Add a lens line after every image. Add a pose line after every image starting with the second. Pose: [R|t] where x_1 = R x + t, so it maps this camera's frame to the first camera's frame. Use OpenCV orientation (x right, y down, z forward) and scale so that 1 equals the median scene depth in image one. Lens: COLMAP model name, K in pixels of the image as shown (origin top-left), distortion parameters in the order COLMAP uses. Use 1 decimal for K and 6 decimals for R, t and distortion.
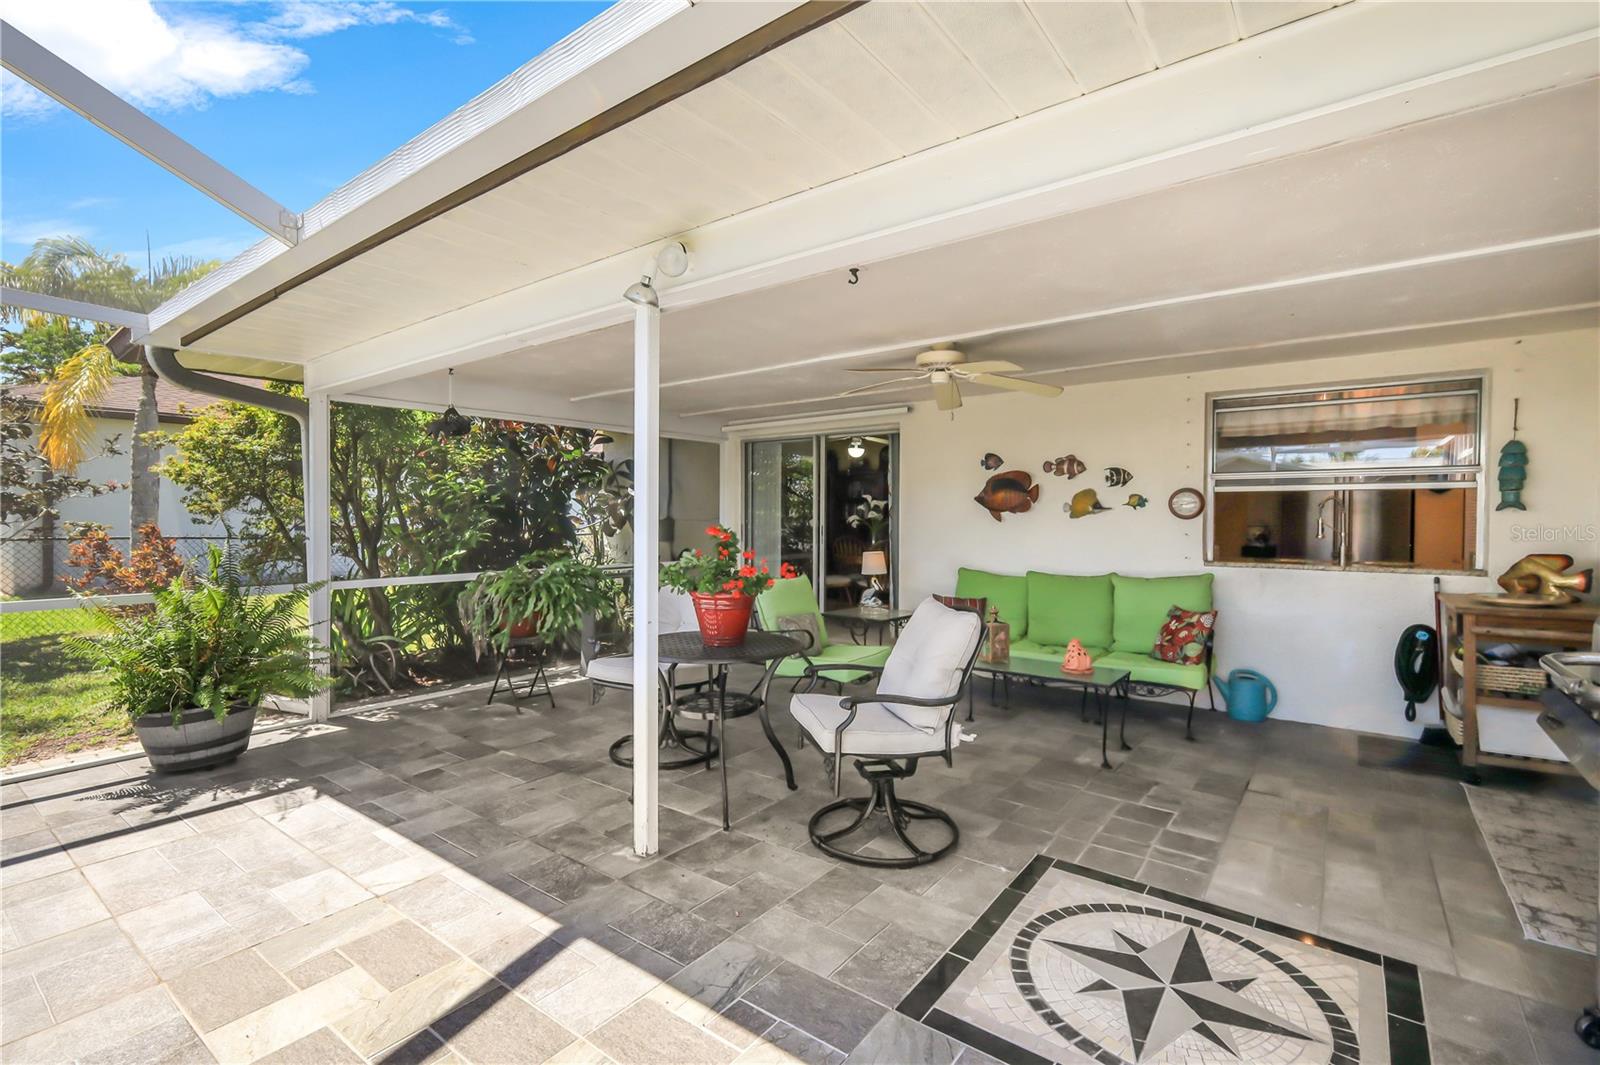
lens RADIAL K [[692.6, 0, 811.4], [0, 692.6, 521.1], [0, 0, 1]] dist [0.000229, 0.000677]
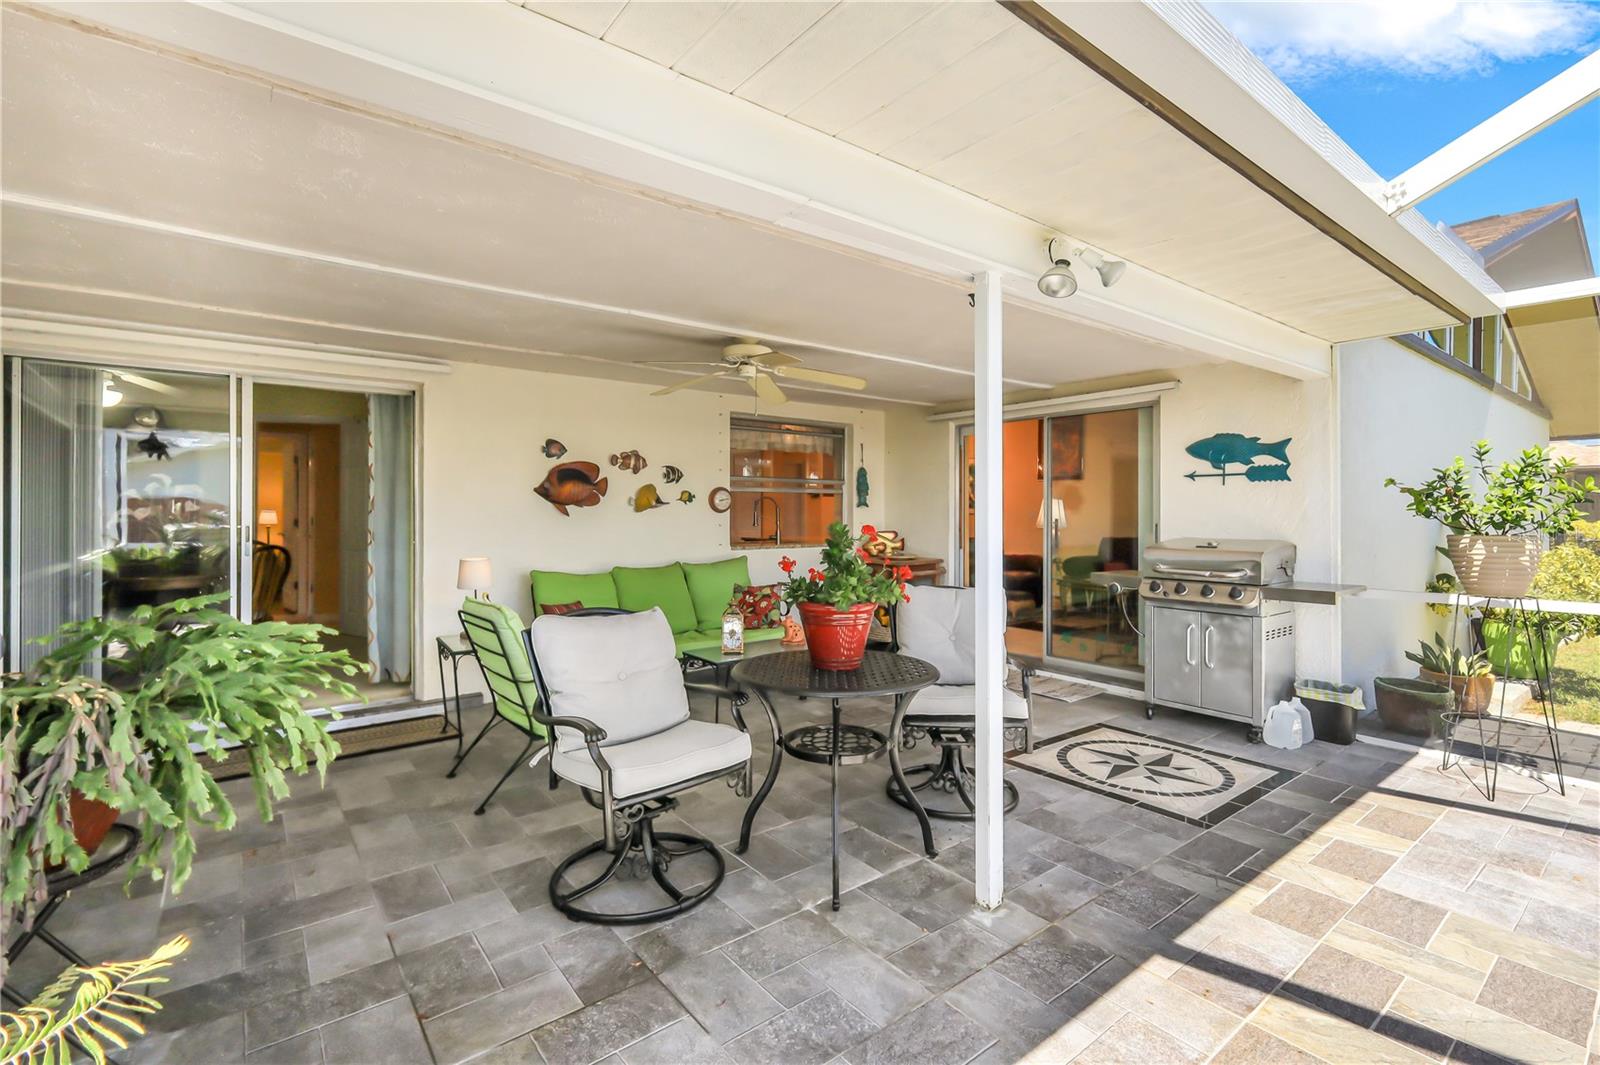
lens RADIAL K [[692.6, 0, 811.4], [0, 692.6, 521.1], [0, 0, 1]] dist [0.000229, 0.000677]
pose [[0.301850, -0.017444, 0.953196, -1.247441], [0.001763, 0.999841, 0.017739, -0.020867], [-0.953354, -0.003674, 0.301833, 1.051340]]
